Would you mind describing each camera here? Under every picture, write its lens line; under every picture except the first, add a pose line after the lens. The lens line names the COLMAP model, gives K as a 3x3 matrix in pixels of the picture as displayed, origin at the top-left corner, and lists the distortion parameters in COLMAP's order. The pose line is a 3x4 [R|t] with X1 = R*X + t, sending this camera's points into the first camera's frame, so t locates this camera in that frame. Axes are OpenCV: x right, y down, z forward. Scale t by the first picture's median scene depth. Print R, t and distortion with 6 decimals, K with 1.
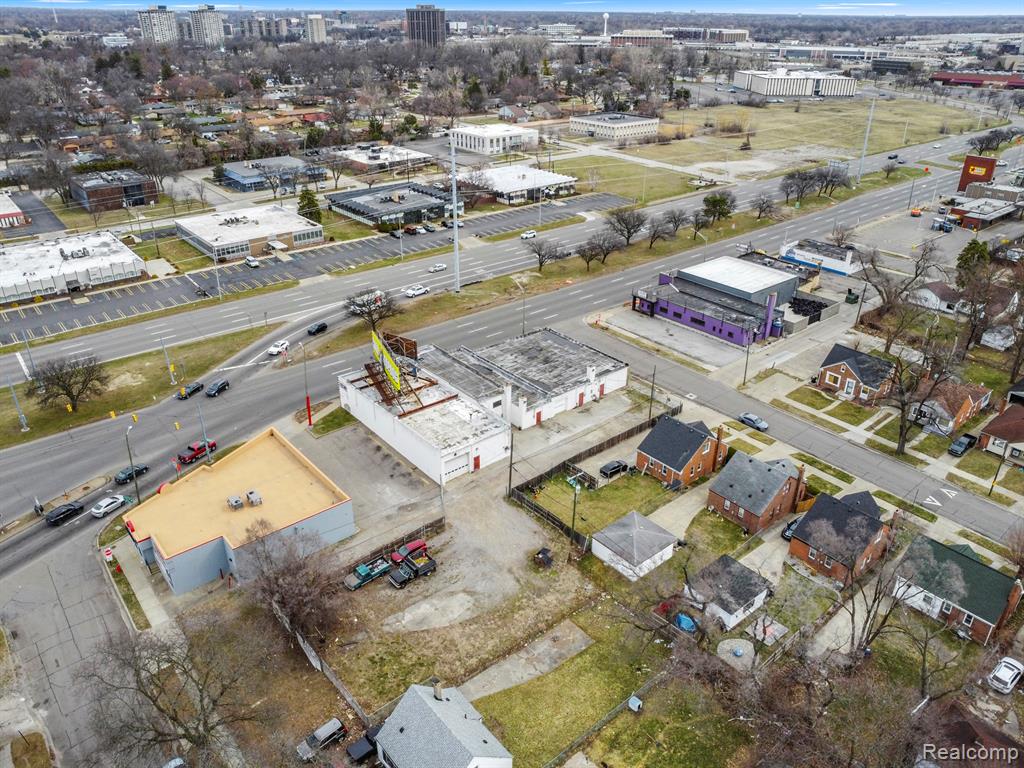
lens RADIAL K [[741.8, 0, 513.6], [0, 741.8, 381.3], [0, 0, 1]] dist [-0.028555, -0.002988]
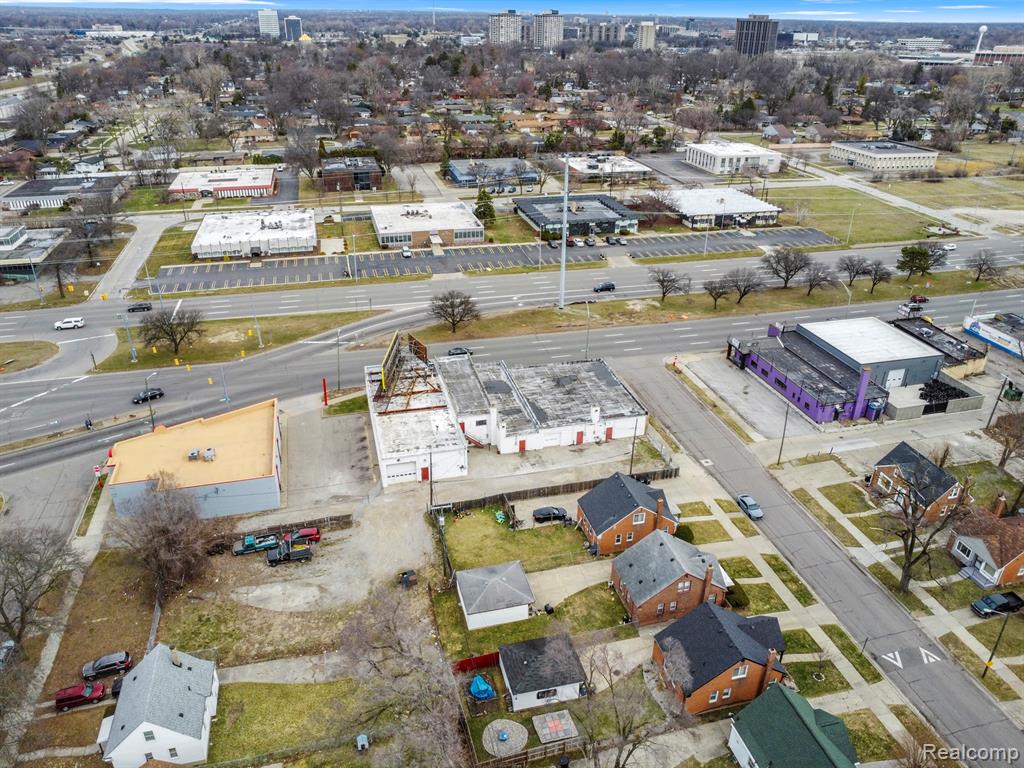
lens RADIAL K [[741.8, 0, 514.5], [0, 741.8, 382.4], [0, 0, 1]] dist [-0.028555, -0.002988]
pose [[0.906663, 0.194355, -0.374417, 0.255433], [-0.196569, 0.979945, 0.032678, -0.043036], [0.373260, 0.043971, 0.926684, 0.059718]]
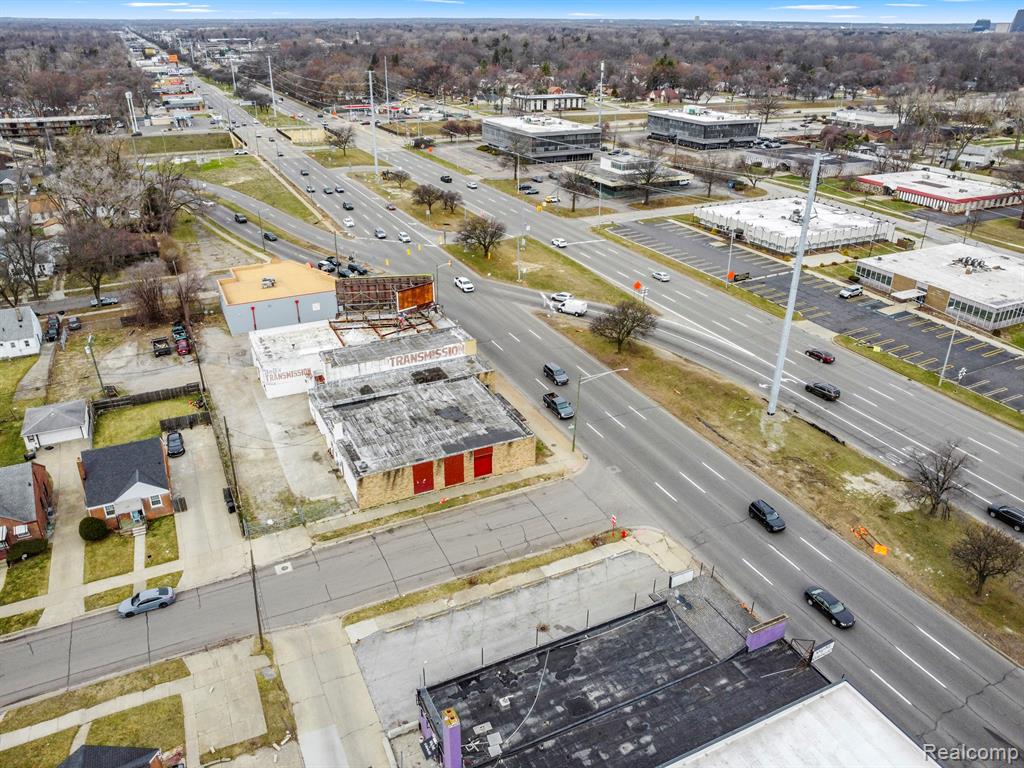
lens RADIAL K [[741.8, 0, 513.2], [0, 741.8, 385.0], [0, 0, 1]] dist [-0.028555, -0.002988]
pose [[-0.241180, 0.425684, -0.872139, 0.470202], [-0.445812, 0.749639, 0.489176, -0.329340], [0.862023, 0.506789, 0.008977, 0.796647]]
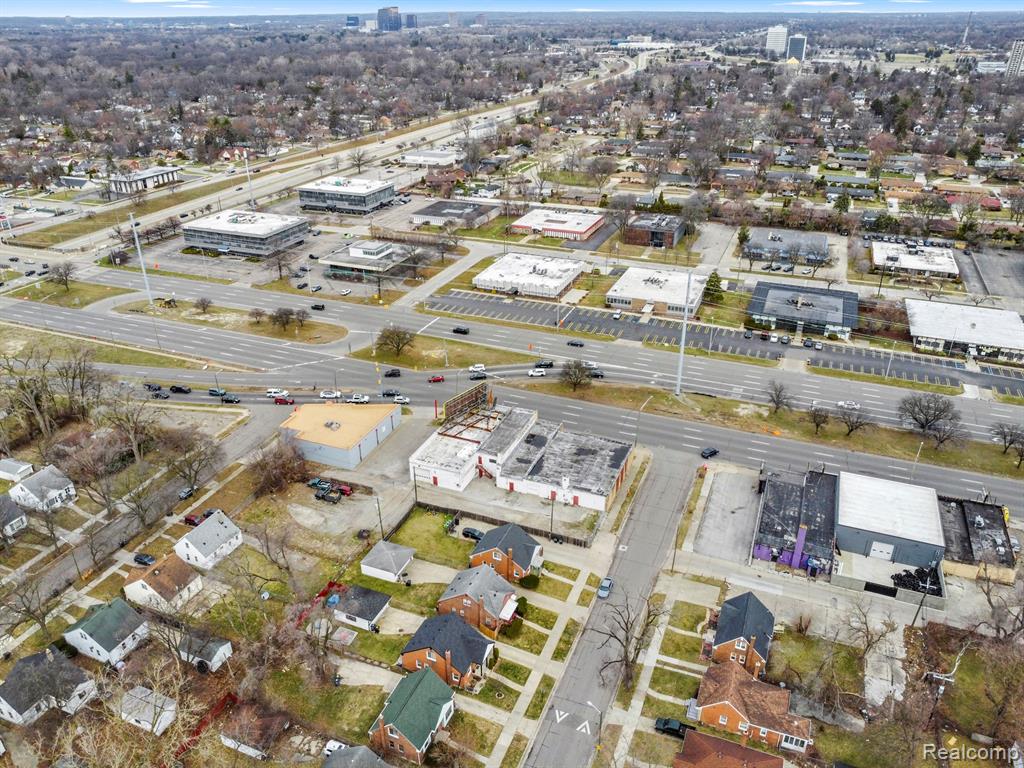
lens RADIAL K [[741.8, 0, 514.3], [0, 741.8, 385.0], [0, 0, 1]] dist [-0.028555, -0.002988]
pose [[0.470332, 0.392918, -0.790192, 0.701726], [-0.392479, 0.895117, 0.211483, -0.275082], [0.790410, 0.210666, 0.575214, 0.130729]]
